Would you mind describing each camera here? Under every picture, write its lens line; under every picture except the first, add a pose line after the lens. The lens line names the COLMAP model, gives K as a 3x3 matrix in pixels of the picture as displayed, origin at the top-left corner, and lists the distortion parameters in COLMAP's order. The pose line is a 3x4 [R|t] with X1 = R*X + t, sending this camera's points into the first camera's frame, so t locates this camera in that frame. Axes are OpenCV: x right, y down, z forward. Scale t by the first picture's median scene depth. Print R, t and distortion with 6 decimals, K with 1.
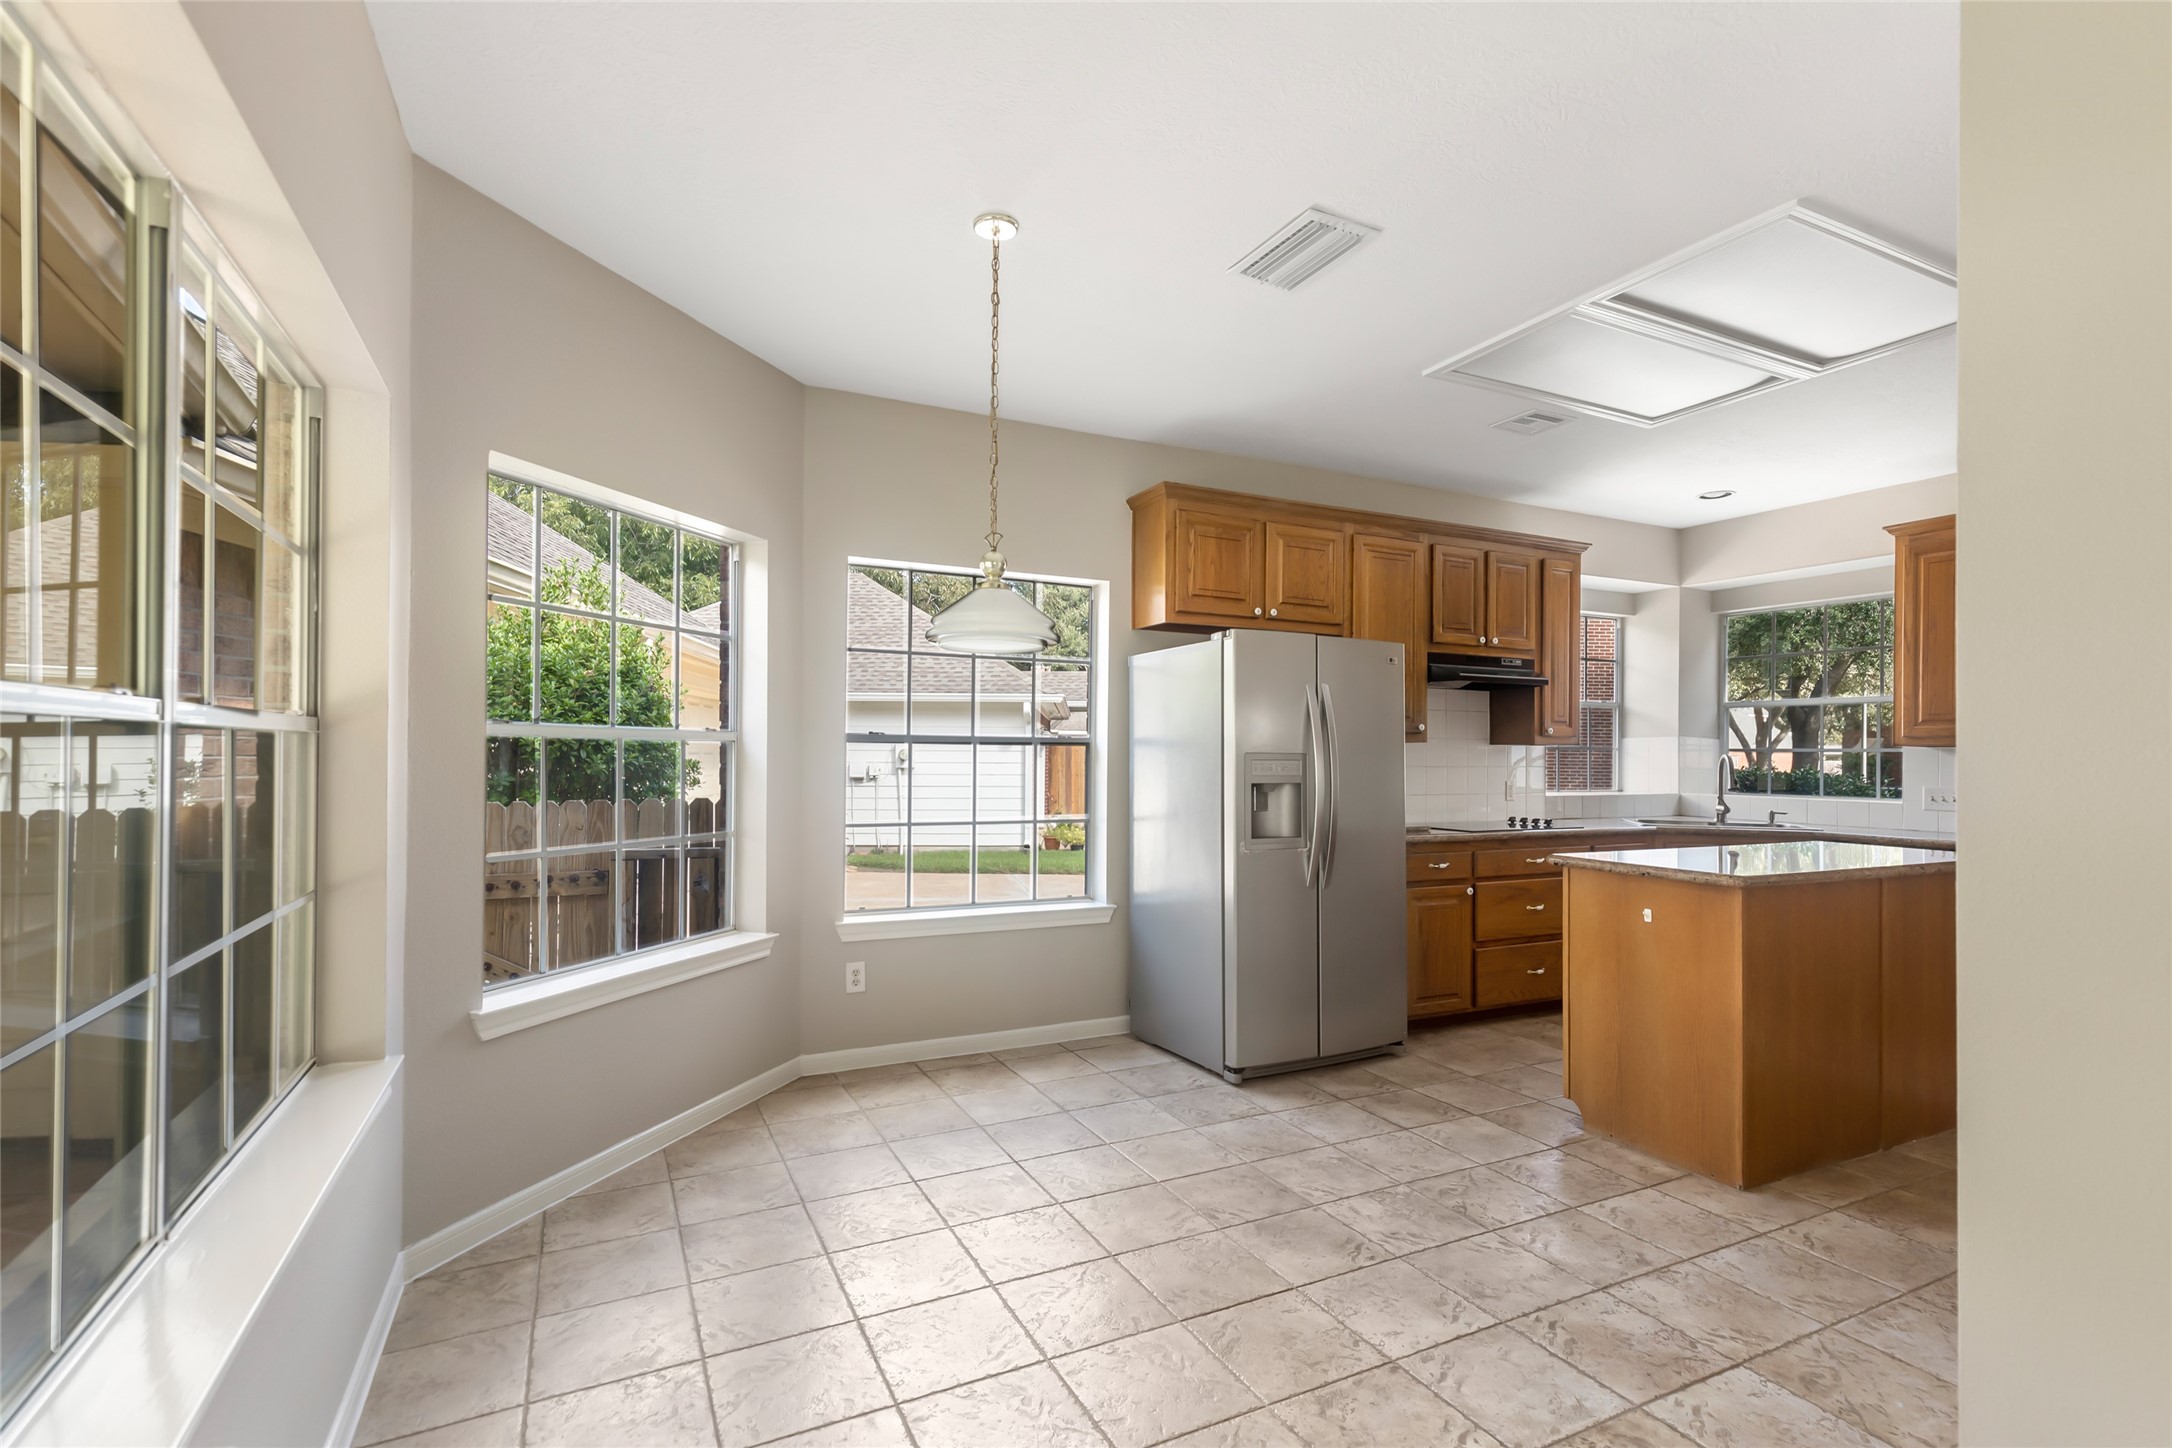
lens RADIAL K [[1090.9, 0, 1084.2], [0, 1090.9, 742.0], [0, 0, 1]] dist [0.006980, -0.000660]
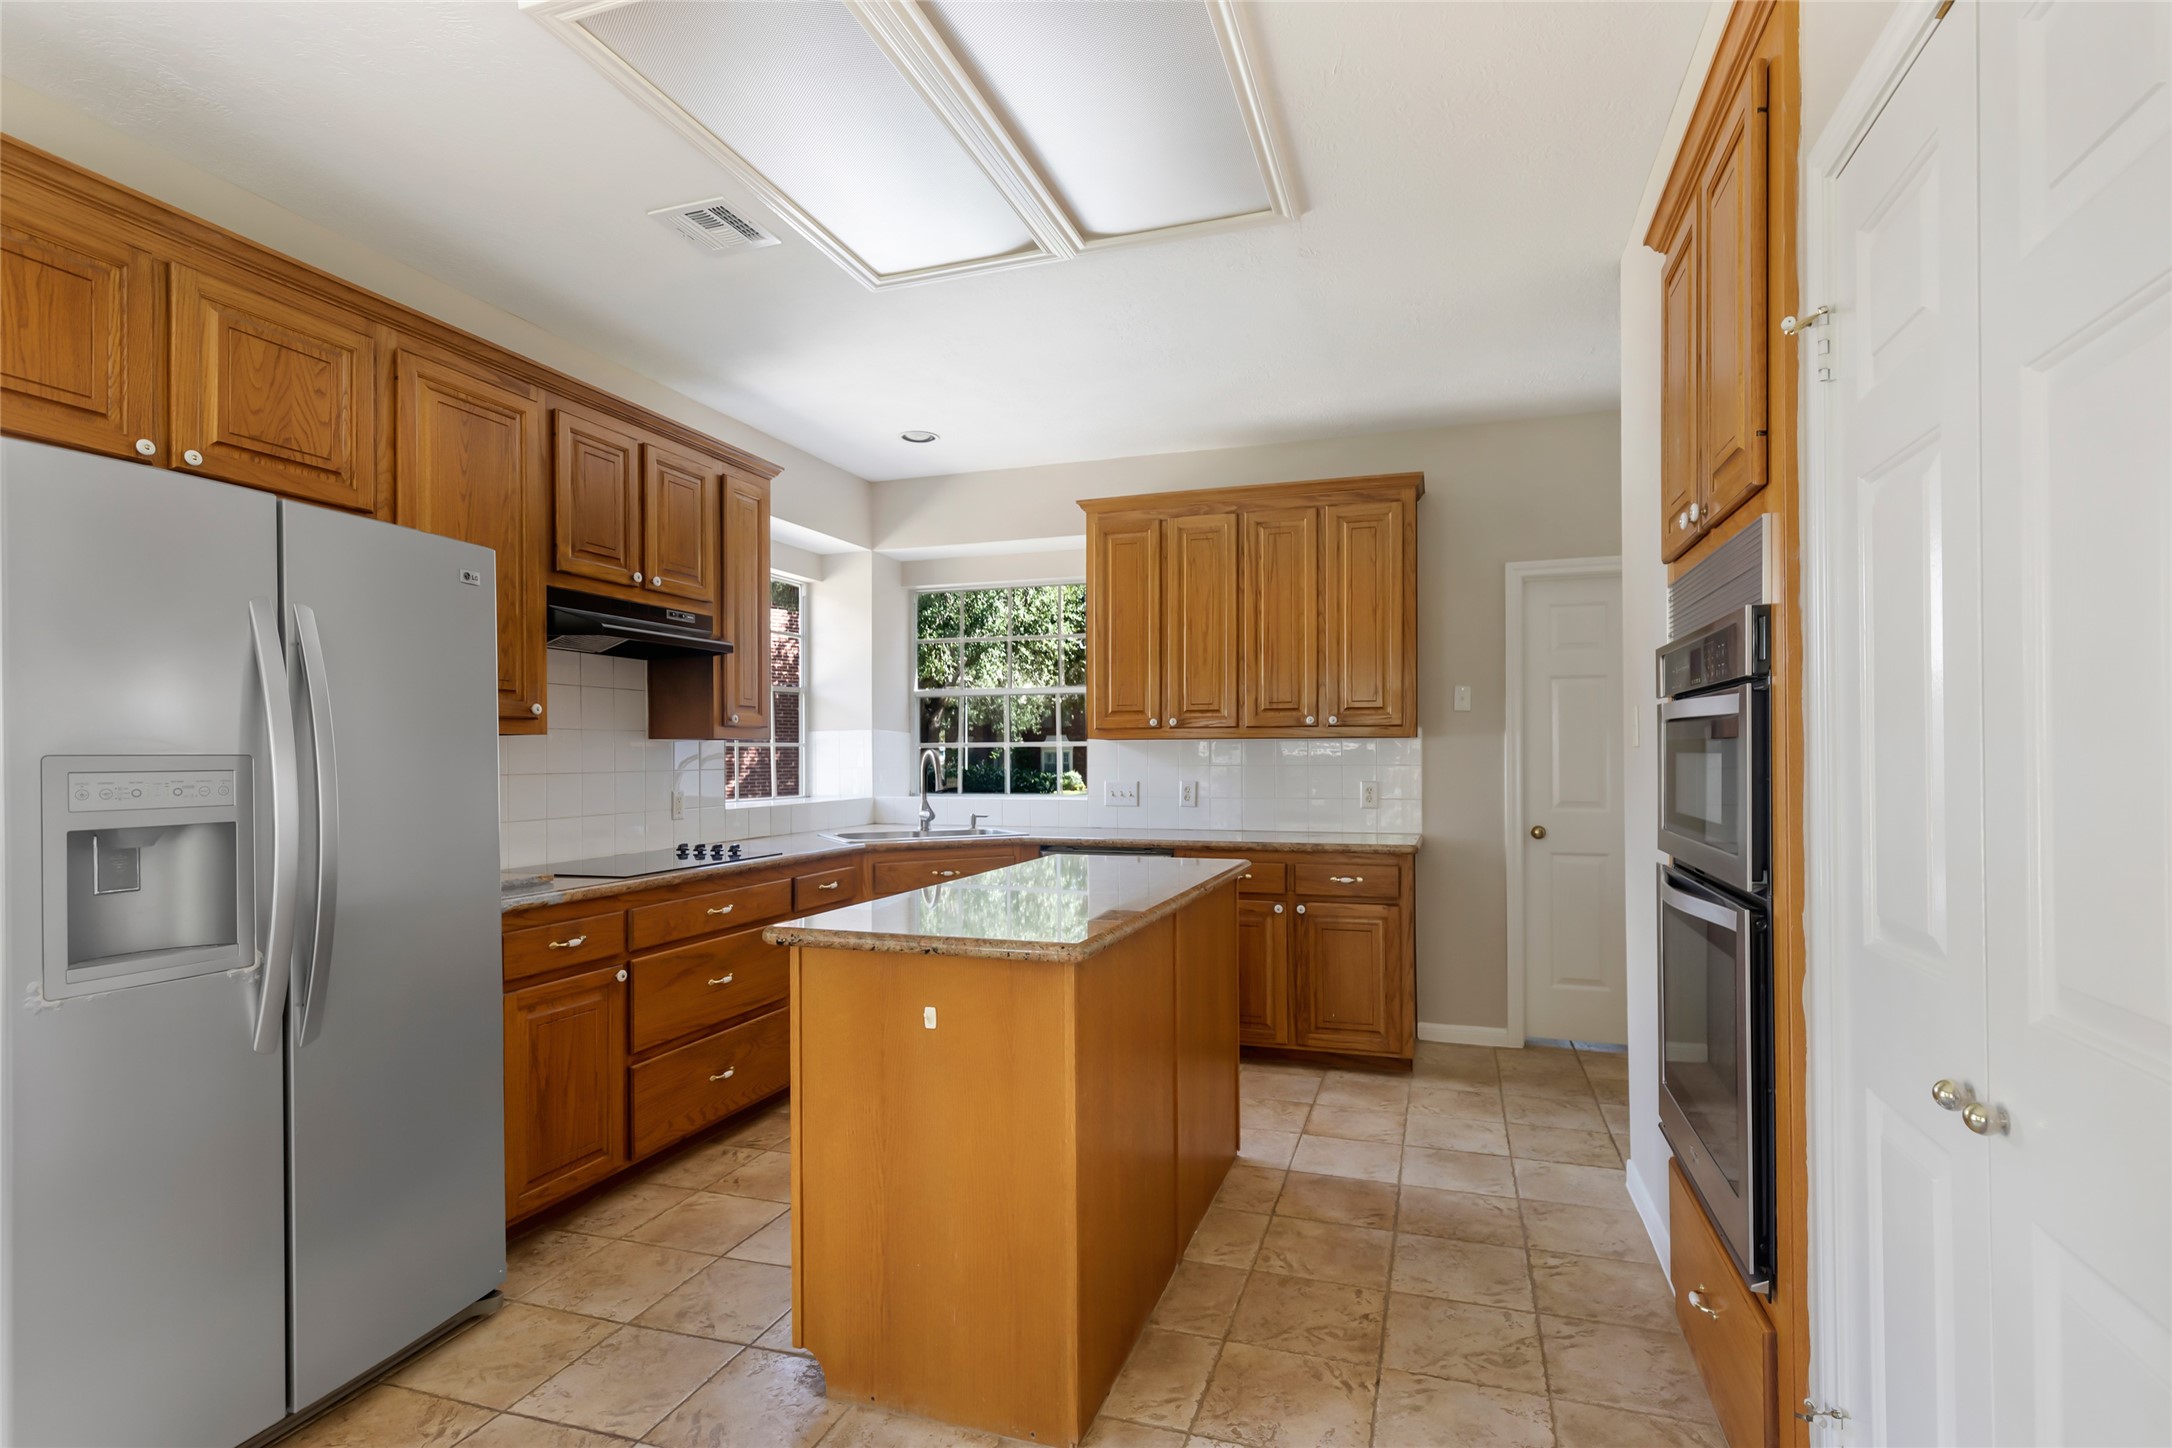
lens RADIAL K [[1090.9, 0, 1087.7], [0, 1090.9, 745.4], [0, 0, 1]] dist [0.006980, -0.000660]
pose [[0.731461, -0.006842, 0.681849, 0.123437], [0.004607, 0.999976, 0.005093, 0.004840], [-0.681868, -0.000584, 0.731475, 0.361276]]
